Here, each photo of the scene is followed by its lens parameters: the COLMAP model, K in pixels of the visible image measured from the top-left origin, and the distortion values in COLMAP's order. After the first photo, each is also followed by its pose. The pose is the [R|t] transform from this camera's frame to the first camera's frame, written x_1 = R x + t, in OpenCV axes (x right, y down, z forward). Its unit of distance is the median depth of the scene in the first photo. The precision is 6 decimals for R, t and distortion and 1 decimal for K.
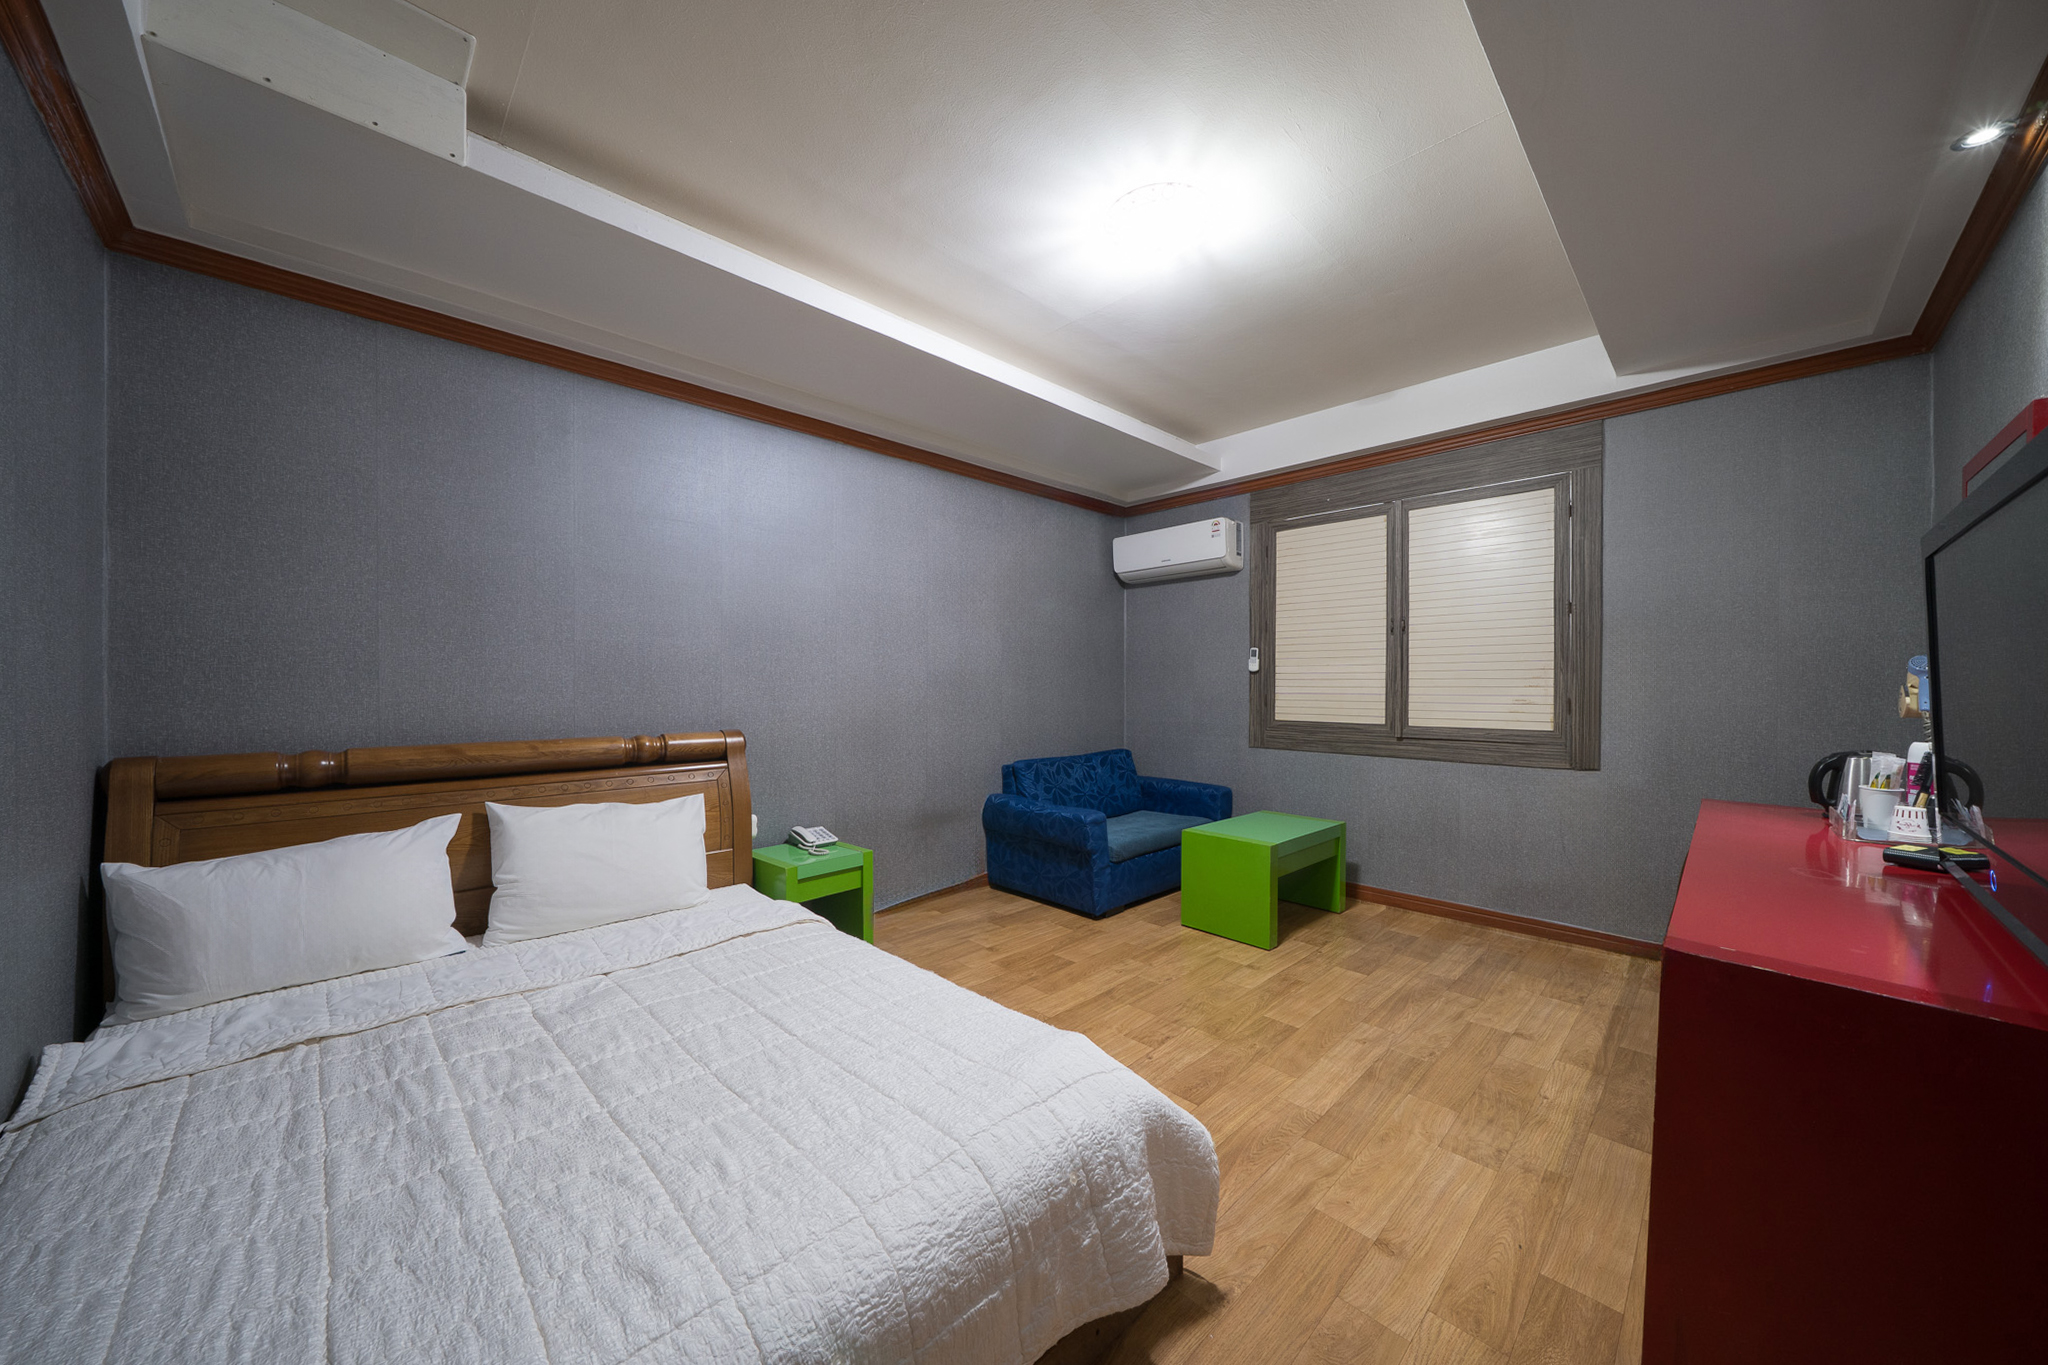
lens RADIAL K [[708.6, 0, 1018.0], [0, 708.6, 688.6], [0, 0, 1]] dist [-0.002584, 0.000019]
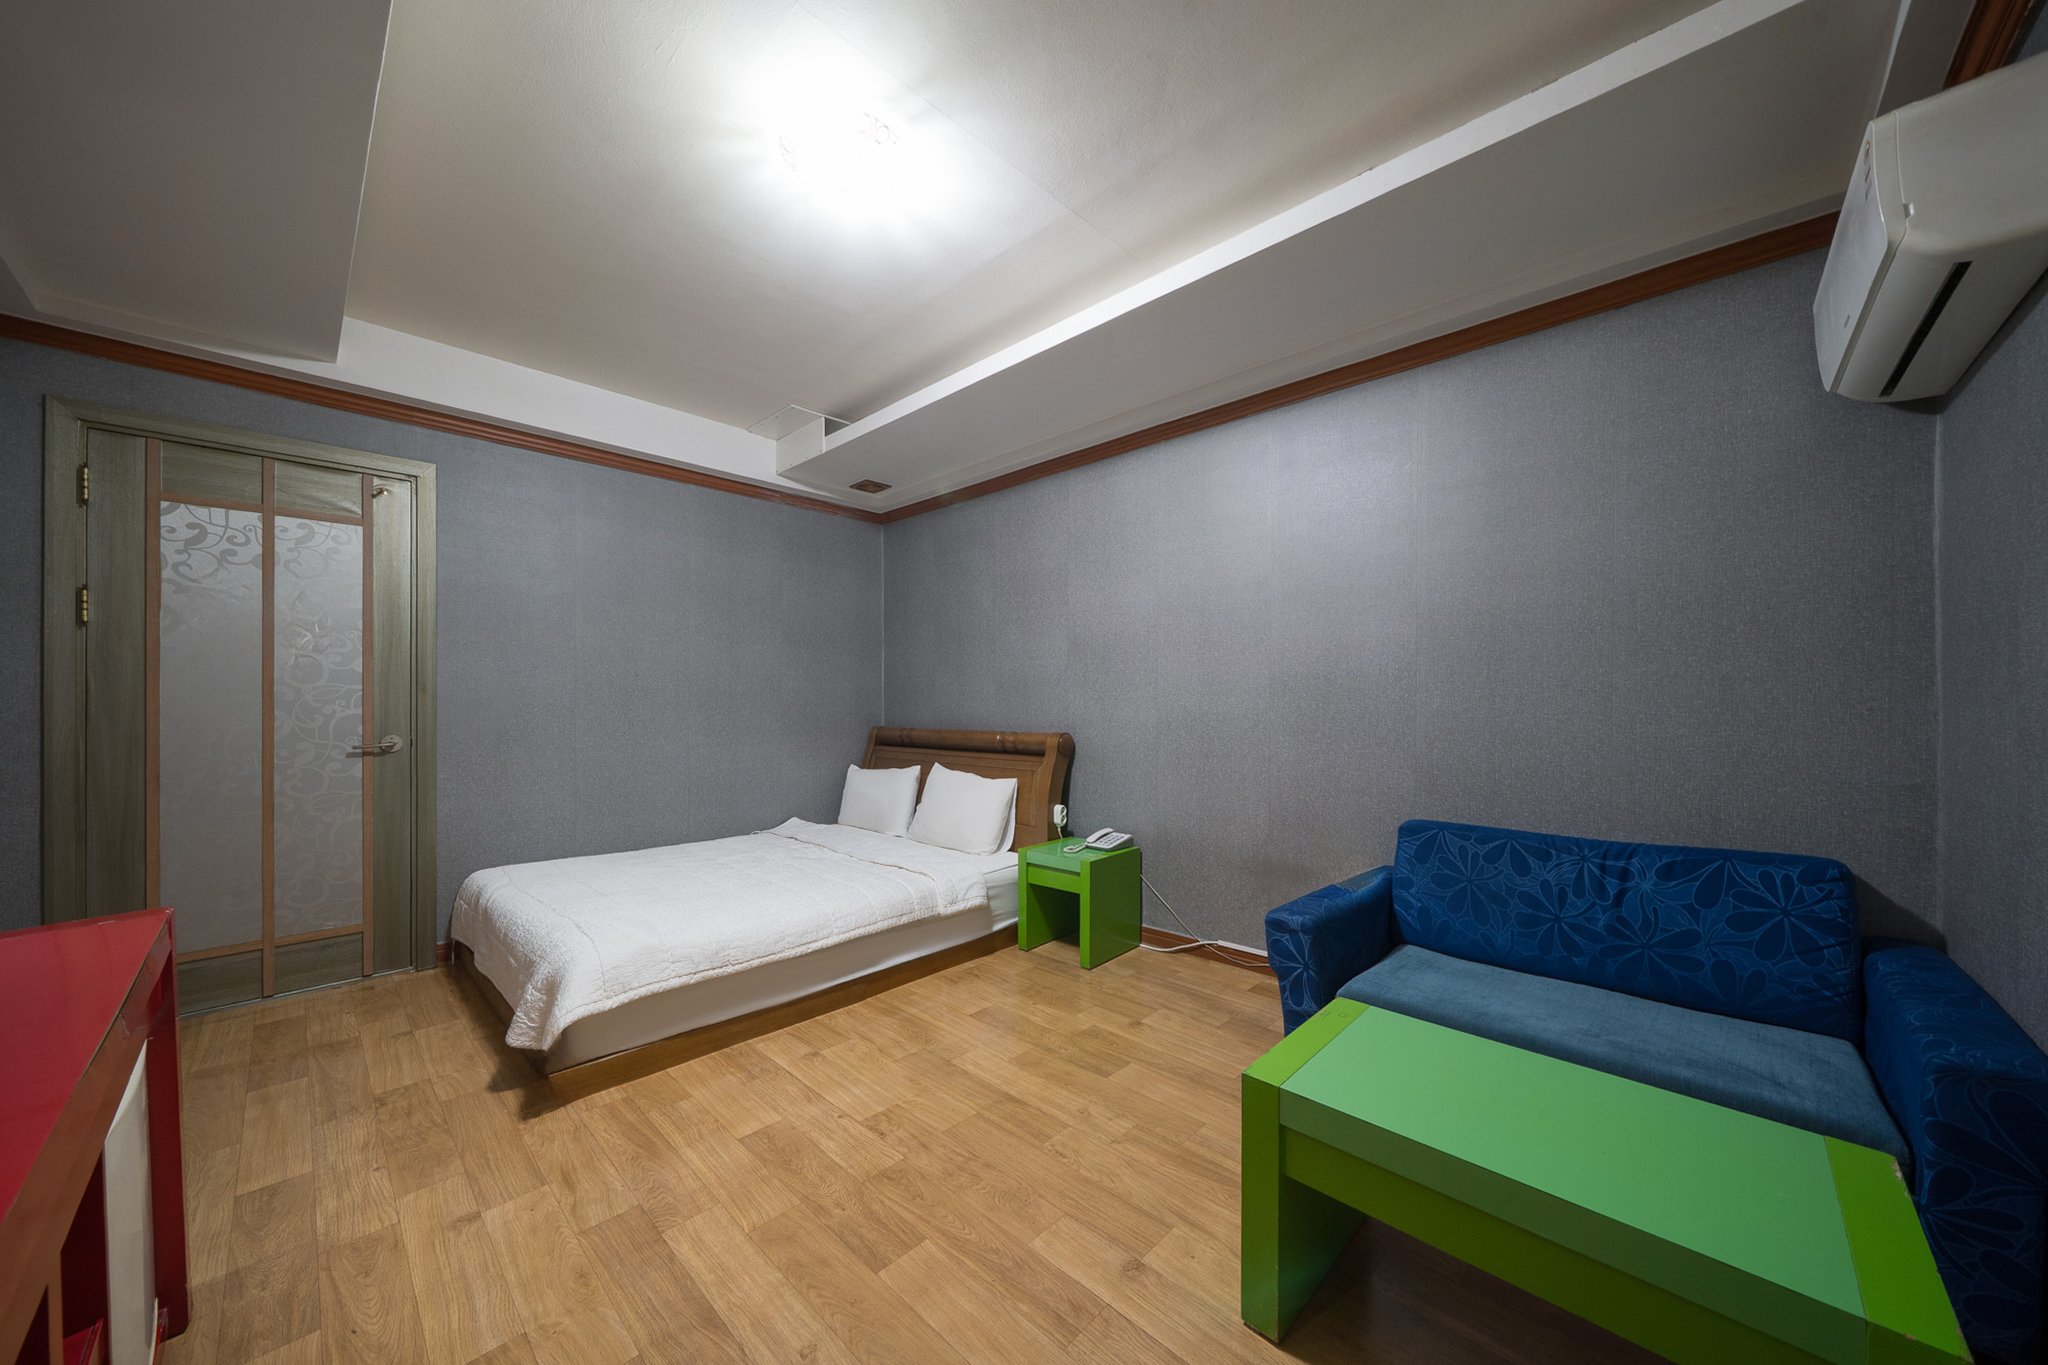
lens RADIAL K [[708.6, 0, 1020.7], [0, 708.6, 695.1], [0, 0, 1]] dist [-0.002584, 0.000019]
pose [[0.032285, -0.008046, -0.999446, 1.073899], [-0.002274, 0.999964, -0.008124, 0.005427], [0.999476, 0.002535, 0.032266, 1.192113]]
